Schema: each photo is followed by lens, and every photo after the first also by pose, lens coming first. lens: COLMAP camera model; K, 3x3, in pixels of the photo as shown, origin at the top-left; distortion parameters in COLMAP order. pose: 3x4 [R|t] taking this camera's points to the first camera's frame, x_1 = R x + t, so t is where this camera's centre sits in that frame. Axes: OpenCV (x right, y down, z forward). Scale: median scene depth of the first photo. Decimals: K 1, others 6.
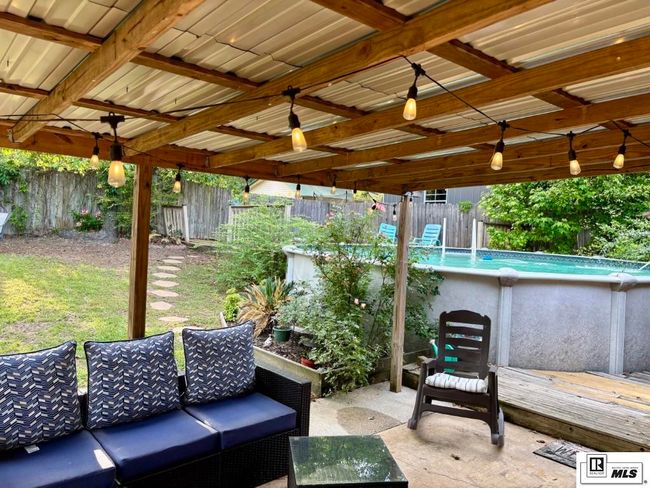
lens RADIAL K [[488.8, 0, 325.0], [0, 488.8, 244.0], [0, 0, 1]] dist [0.039902, -0.046249]
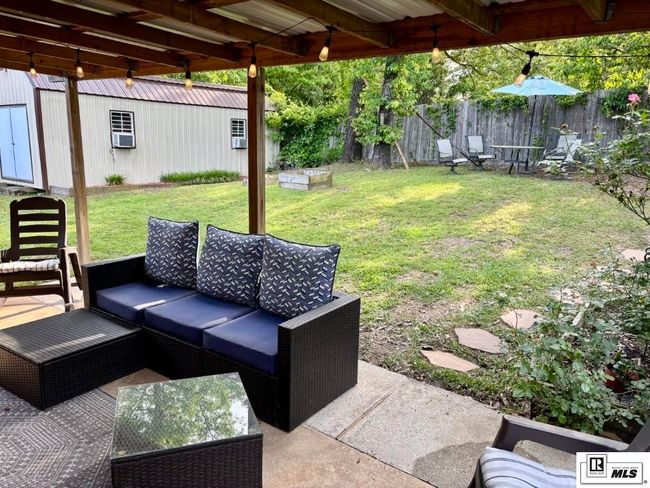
lens RADIAL K [[488.8, 0, 325.0], [0, 488.8, 244.0], [0, 0, 1]] dist [0.039902, -0.046249]
pose [[0.208651, 0.166123, -0.963778, 0.661689], [-0.047335, 0.986028, 0.159711, 0.030410], [0.976844, 0.012297, 0.213600, 0.873795]]
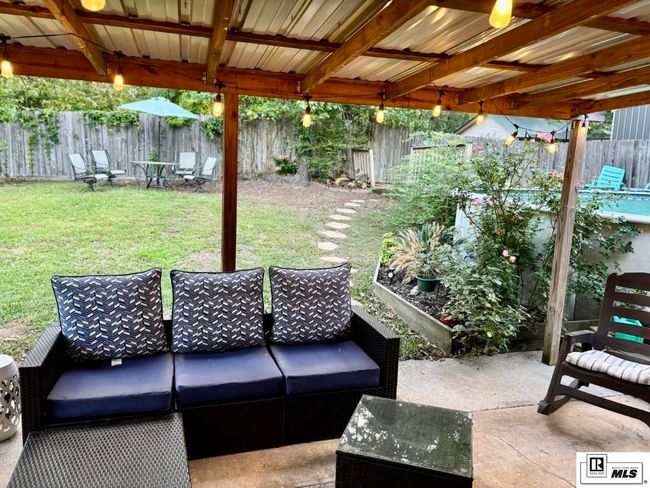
lens RADIAL K [[488.8, 0, 325.0], [0, 488.8, 244.0], [0, 0, 1]] dist [0.039902, -0.046249]
pose [[0.910202, 0.058693, -0.409984, 0.193209], [-0.014650, 0.993851, 0.109756, 0.022351], [0.413904, -0.093894, 0.905465, 0.173432]]
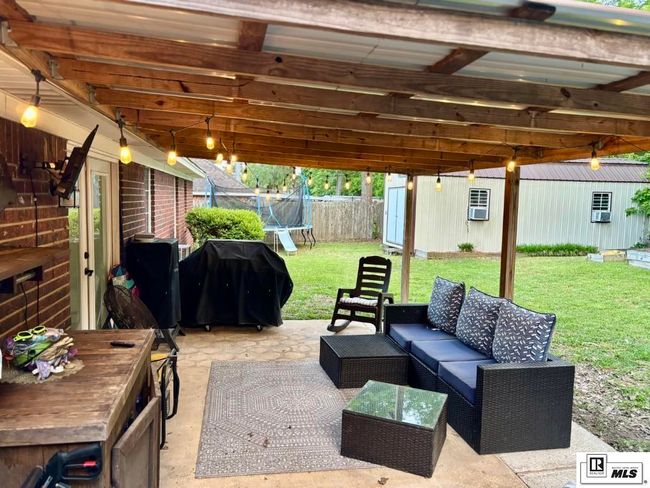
lens RADIAL K [[488.8, 0, 325.0], [0, 488.8, 244.0], [0, 0, 1]] dist [0.039902, -0.046249]
pose [[-0.505244, 0.021655, -0.862705, 0.931894], [-0.075204, 0.994777, 0.069014, -0.006992], [0.859693, 0.099747, -0.500977, 1.165761]]
